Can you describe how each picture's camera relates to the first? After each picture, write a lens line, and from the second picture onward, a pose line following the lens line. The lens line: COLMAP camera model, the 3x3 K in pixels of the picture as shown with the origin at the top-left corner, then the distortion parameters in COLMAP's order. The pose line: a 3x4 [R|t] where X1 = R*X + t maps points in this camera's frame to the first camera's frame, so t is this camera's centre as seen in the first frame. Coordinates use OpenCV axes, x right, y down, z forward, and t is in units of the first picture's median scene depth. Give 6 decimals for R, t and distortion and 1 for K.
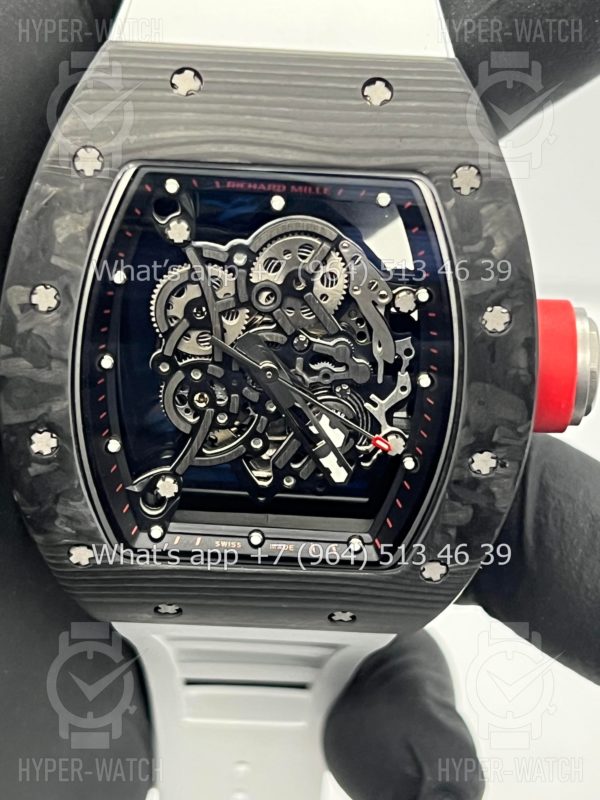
lens RADIAL K [[1839.6, 0, 286.3], [0, 1839.6, 396.5], [0, 0, 1]] dist [0.129425, 0.066825]
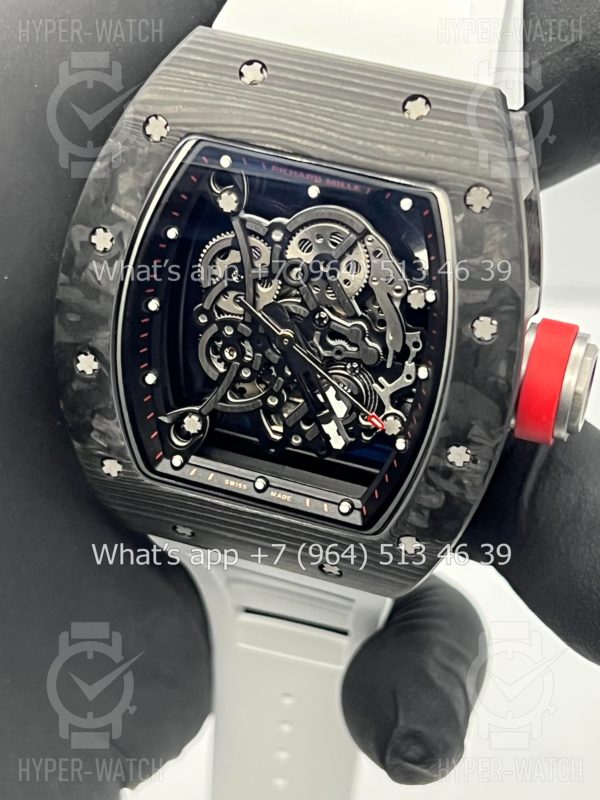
lens RADIAL K [[1839.6, 0, 286.3], [0, 1839.6, 396.5], [0, 0, 1]] dist [0.129425, 0.066825]
pose [[0.956405, 0.188958, -0.222674, 0.246352], [-0.185062, 0.981975, 0.038431, -0.022020], [0.225922, 0.004453, 0.974135, -0.093401]]
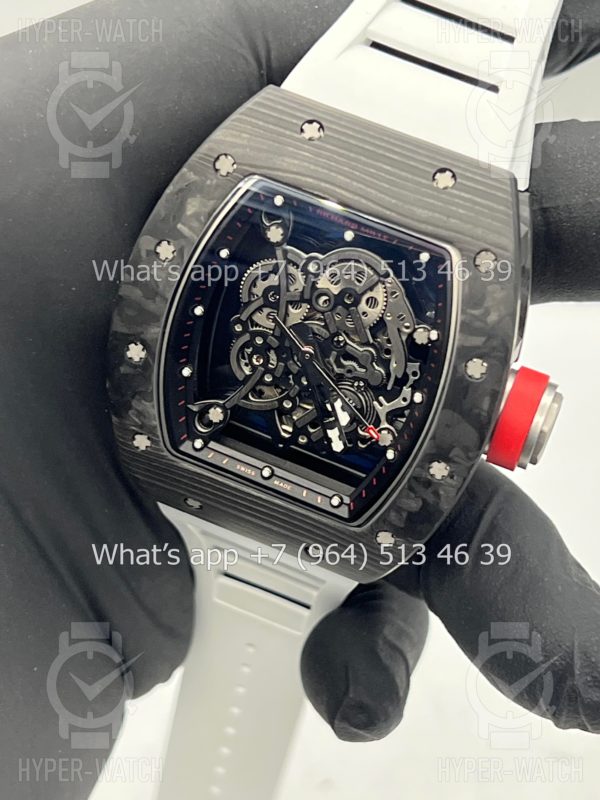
lens RADIAL K [[1792.4, 0, 300.0], [0, 1792.4, 400.0], [0, 0, 1]] dist [0.073235, -0.172561]
pose [[0.934664, 0.314623, -0.165576, 0.210491], [-0.315548, 0.948668, 0.021389, -0.008002], [0.163807, 0.032256, 0.985965, -0.282569]]
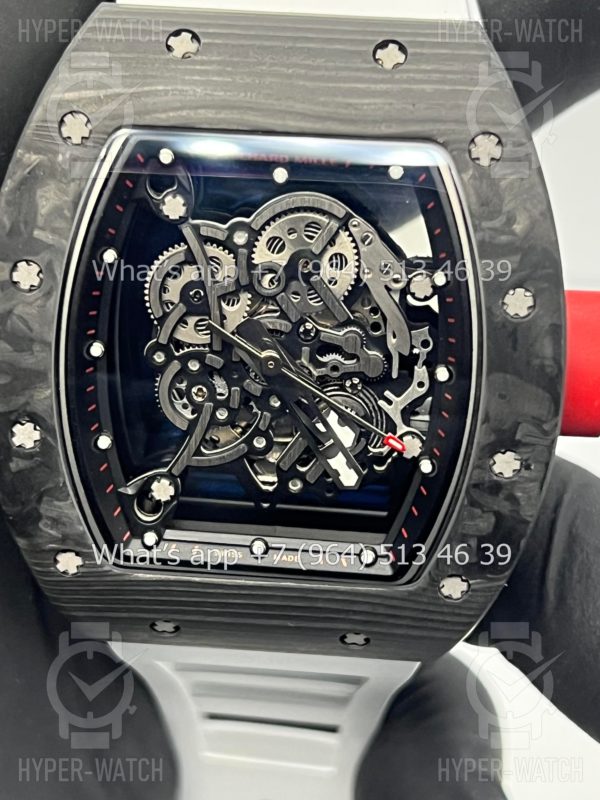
lens RADIAL K [[1839.6, 0, 286.3], [0, 1839.6, 396.5], [0, 0, 1]] dist [0.129425, 0.066825]
pose [[0.997422, 0.012002, -0.070743, 0.063000], [-0.016477, 0.997877, -0.063015, 0.061405], [0.069836, 0.064018, 0.995502, 0.089272]]
